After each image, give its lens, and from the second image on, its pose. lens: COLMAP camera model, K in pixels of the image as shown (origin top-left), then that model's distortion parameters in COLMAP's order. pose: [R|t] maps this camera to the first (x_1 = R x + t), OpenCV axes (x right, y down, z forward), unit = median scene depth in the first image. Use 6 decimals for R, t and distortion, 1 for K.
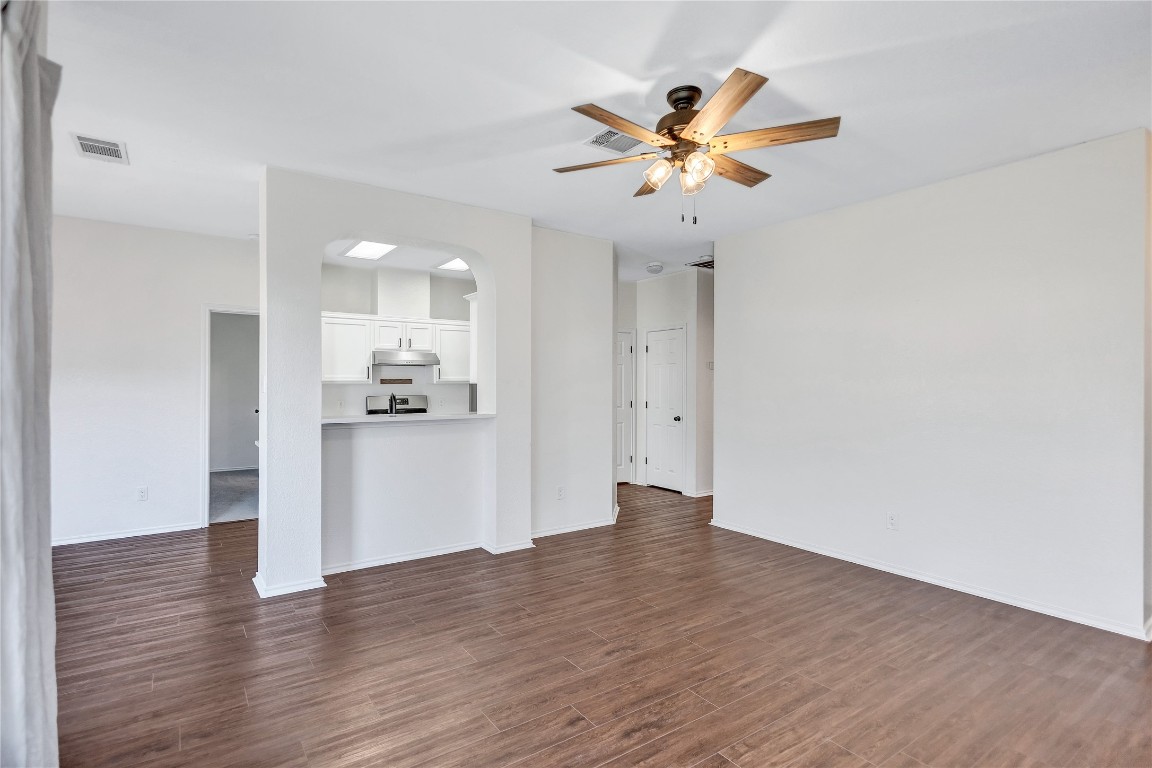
lens RADIAL K [[535.8, 0, 556.1], [0, 535.8, 382.1], [0, 0, 1]] dist [-0.001497, -0.000210]
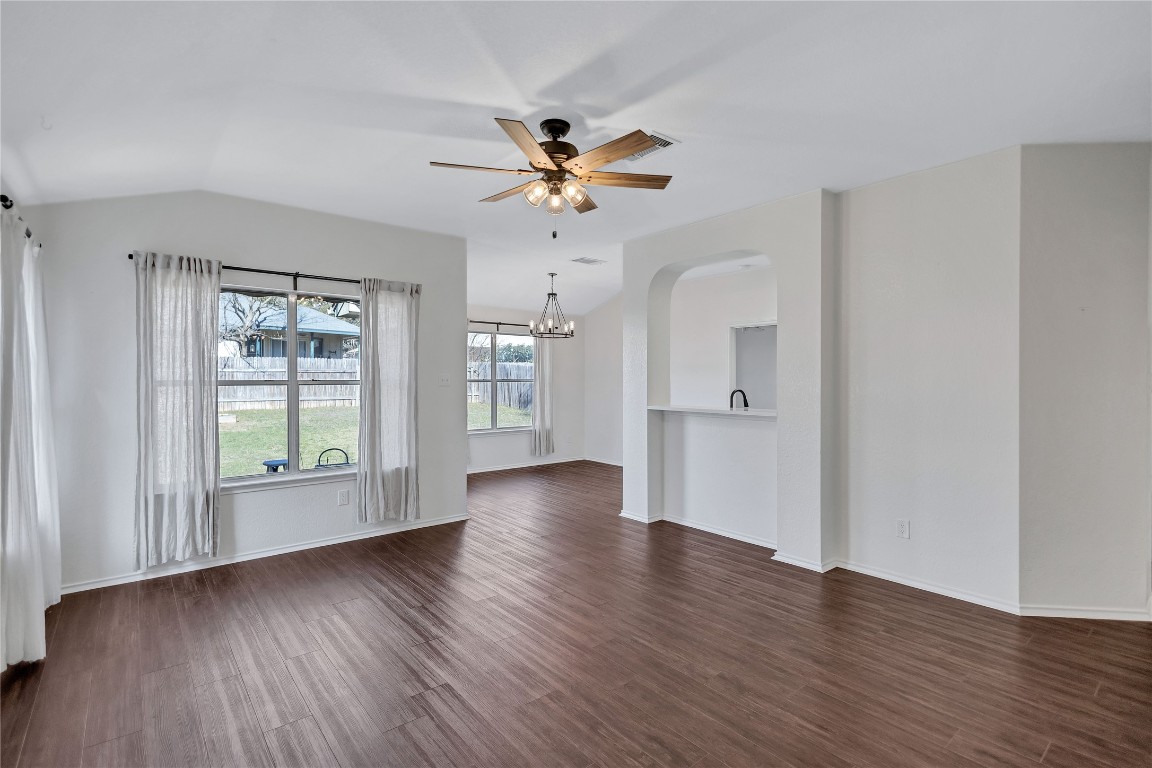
lens RADIAL K [[535.8, 0, 556.1], [0, 535.8, 382.1], [0, 0, 1]] dist [-0.001497, -0.000210]
pose [[0.096188, 0.002420, -0.995360, 0.862557], [-0.001218, 0.999997, 0.002313, 0.007540], [0.995362, 0.000990, 0.096191, 0.575465]]
